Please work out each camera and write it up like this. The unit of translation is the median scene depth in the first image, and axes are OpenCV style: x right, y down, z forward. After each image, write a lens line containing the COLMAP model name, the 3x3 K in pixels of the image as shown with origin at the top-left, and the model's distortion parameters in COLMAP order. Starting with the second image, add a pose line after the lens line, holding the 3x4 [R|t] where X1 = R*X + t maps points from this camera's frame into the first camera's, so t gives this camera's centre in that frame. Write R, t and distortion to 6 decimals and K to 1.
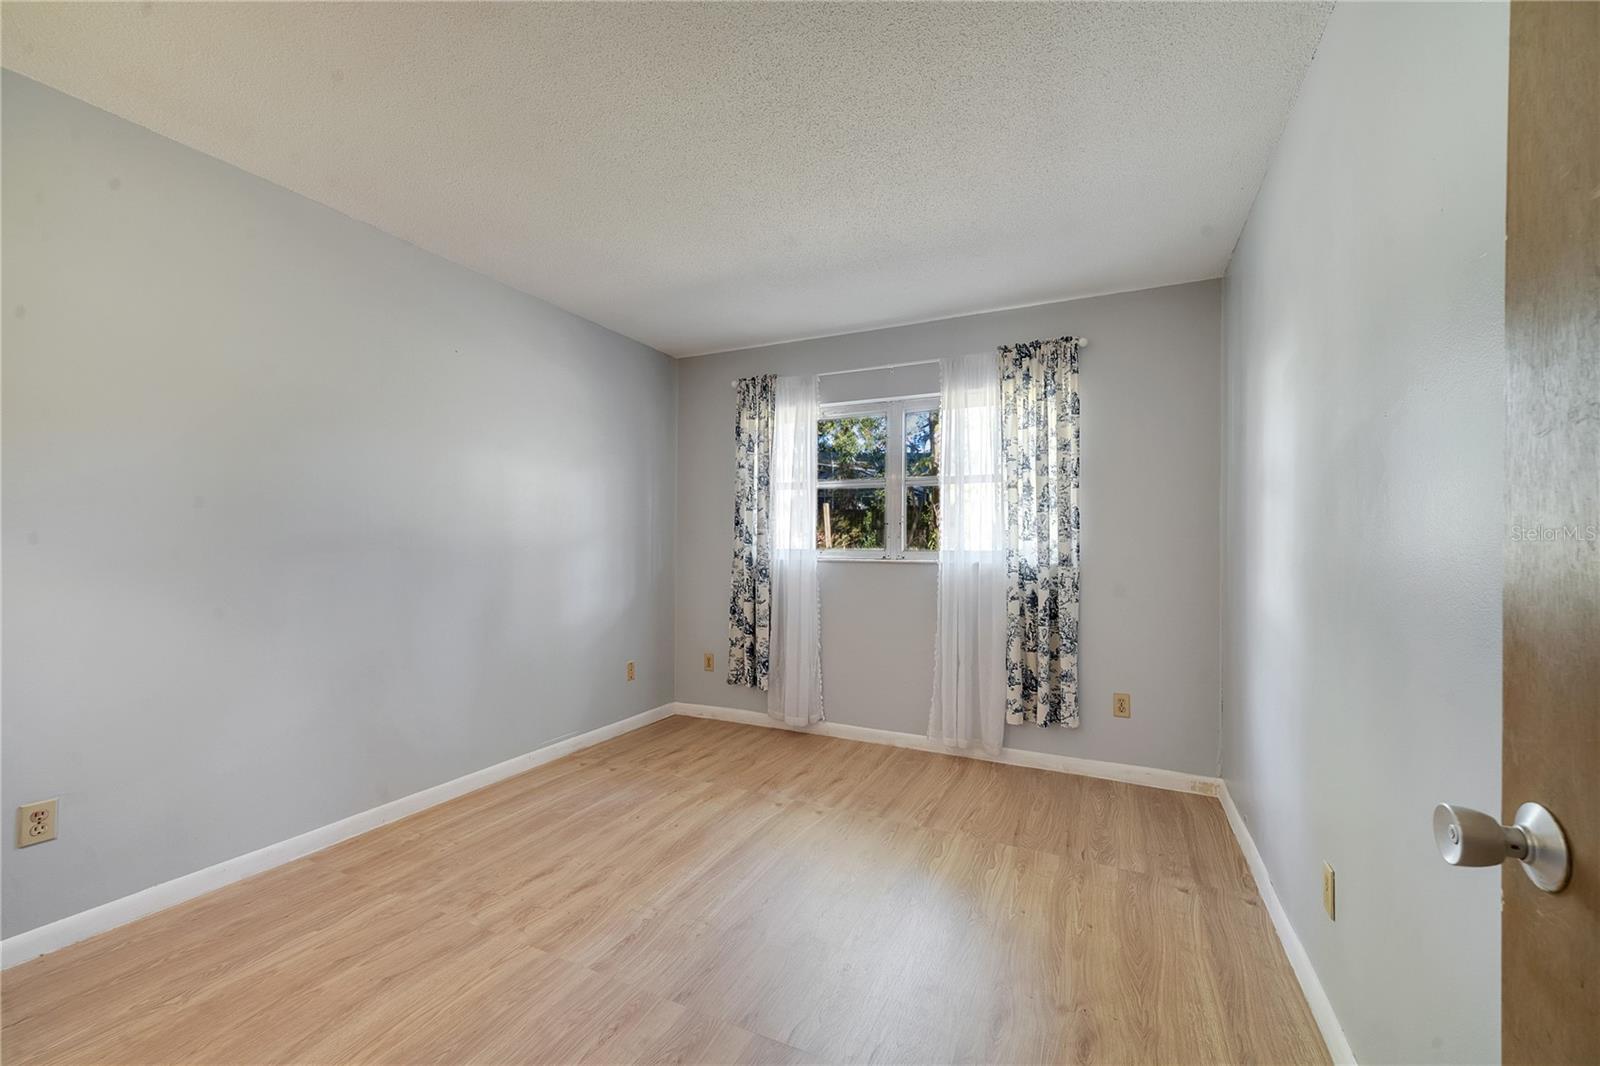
lens RADIAL K [[657.0, 0, 798.9], [0, 657.0, 537.9], [0, 0, 1]] dist [0.015618, 0.000334]
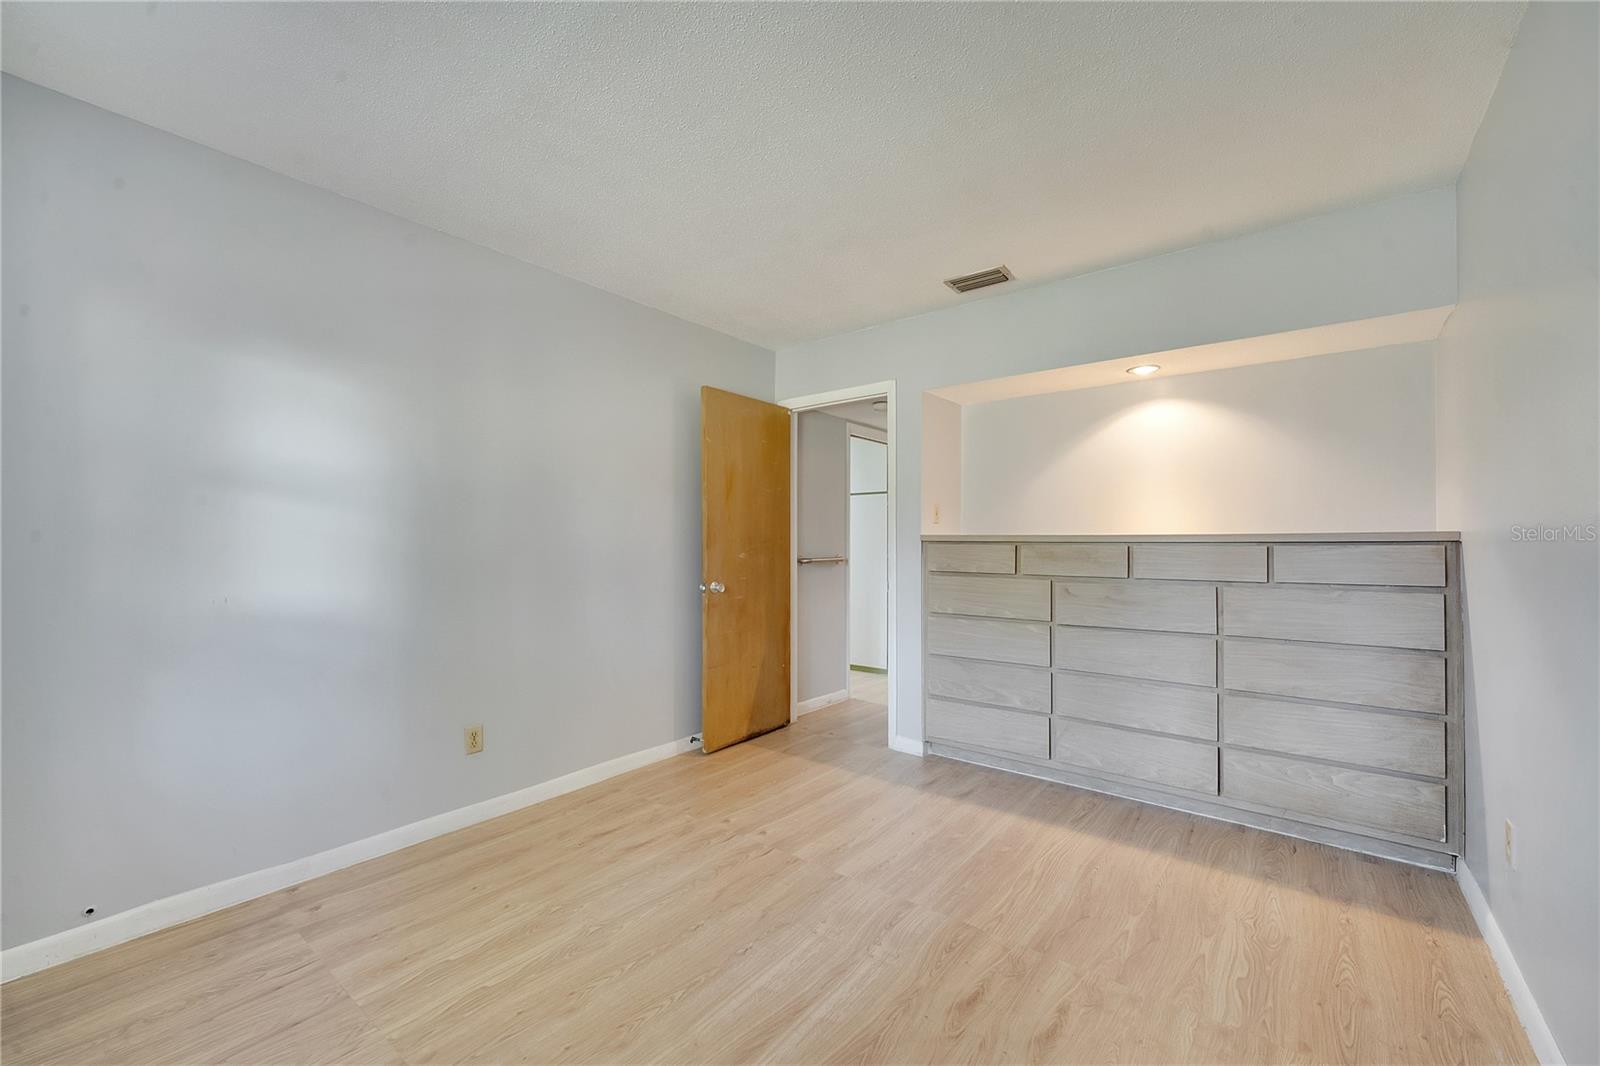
lens RADIAL K [[657.0, 0, 795.2], [0, 657.0, 537.2], [0, 0, 1]] dist [0.015618, 0.000334]
pose [[-0.974595, -0.002506, 0.223959, -0.316386], [-0.008164, 0.999670, -0.024340, 0.021373], [-0.223824, -0.025550, -0.974295, 1.902190]]
